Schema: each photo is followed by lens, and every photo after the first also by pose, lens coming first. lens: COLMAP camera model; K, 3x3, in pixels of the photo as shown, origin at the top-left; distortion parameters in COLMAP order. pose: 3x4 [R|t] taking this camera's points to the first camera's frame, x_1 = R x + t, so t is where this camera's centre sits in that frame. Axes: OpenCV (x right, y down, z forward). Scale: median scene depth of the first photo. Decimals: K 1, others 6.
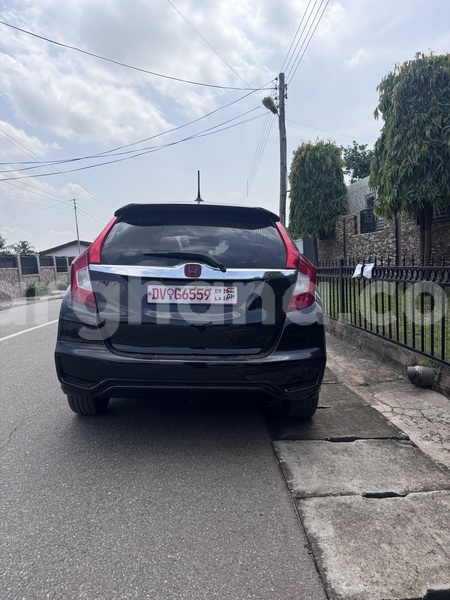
lens RADIAL K [[423.6, 0, 225.0], [0, 423.6, 300.0], [0, 0, 1]] dist [0.111306, -0.140874]
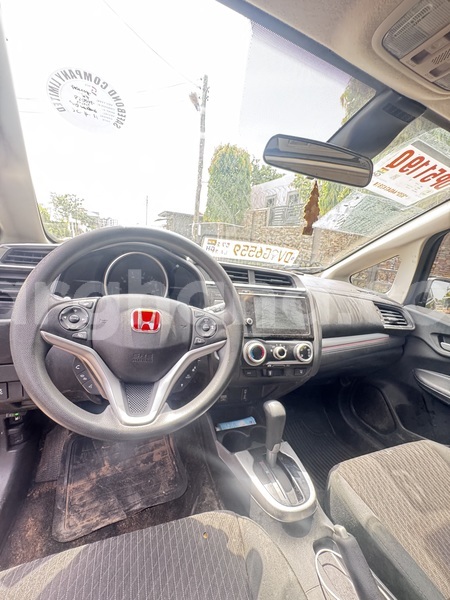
lens RADIAL K [[240.9, 0, 225.0], [0, 240.9, 300.0], [0, 0, 1]] dist [-0.004036, -0.000334]
pose [[0.931638, 0.026699, 0.362407, -0.047711], [-0.083905, 0.986153, 0.143044, -0.031366], [-0.353569, -0.163672, 0.920978, 0.351190]]
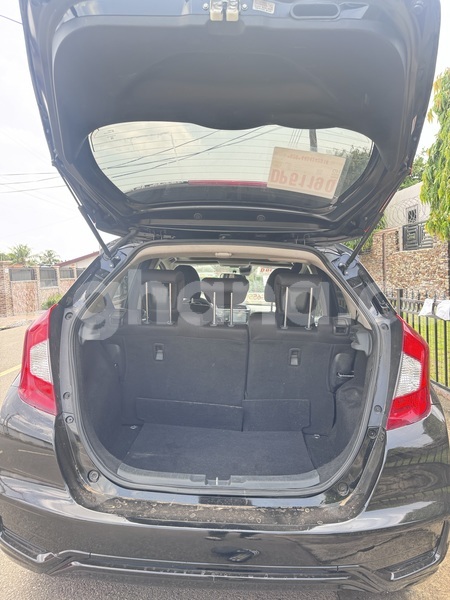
lens RADIAL K [[423.6, 0, 225.0], [0, 423.6, 300.0], [0, 0, 1]] dist [0.111306, -0.140874]
pose [[0.998570, 0.015786, -0.051082, -0.008336], [-0.016883, 0.999634, -0.021116, -0.024477], [0.050730, 0.021948, 0.998471, 0.078345]]
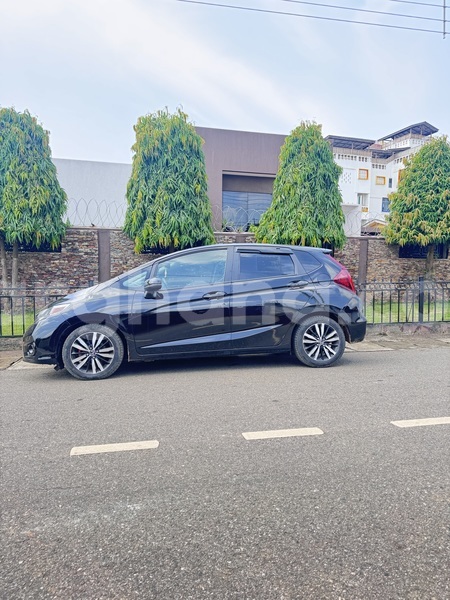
lens RADIAL K [[423.6, 0, 225.0], [0, 423.6, 300.0], [0, 0, 1]] dist [0.111306, -0.140874]
pose [[-0.138340, -0.018068, 0.990220, -0.473788], [0.093514, 0.995128, 0.031222, -0.021187], [-0.985960, 0.096918, -0.135977, 0.393564]]
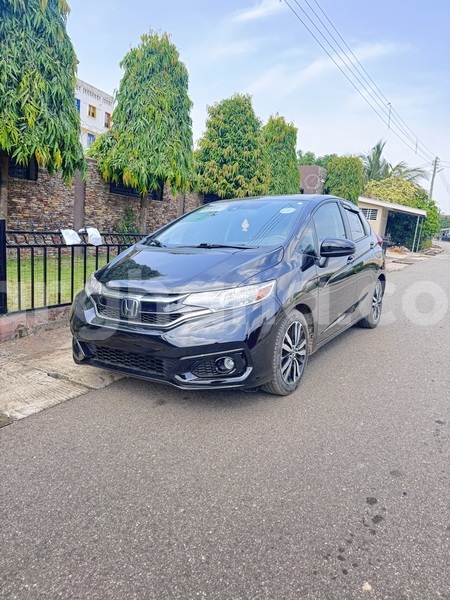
lens RADIAL K [[423.6, 0, 225.0], [0, 423.6, 300.0], [0, 0, 1]] dist [0.111306, -0.140874]
pose [[-0.842697, -0.109141, 0.527210, -0.178061], [0.014789, 0.974175, 0.225310, -0.058531], [-0.538185, 0.197665, -0.819320, 0.675190]]
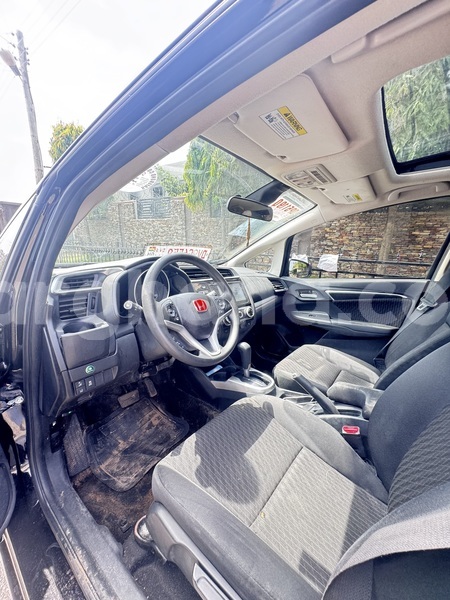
lens RADIAL K [[238.8, 0, 225.0], [0, 238.8, 300.0], [0, 0, 1]] dist [-0.002542, -0.000357]
pose [[0.624915, -0.149885, 0.766169, -0.087293], [0.025147, 0.984752, 0.172135, -0.034519], [-0.780288, -0.088303, 0.619156, 0.343130]]
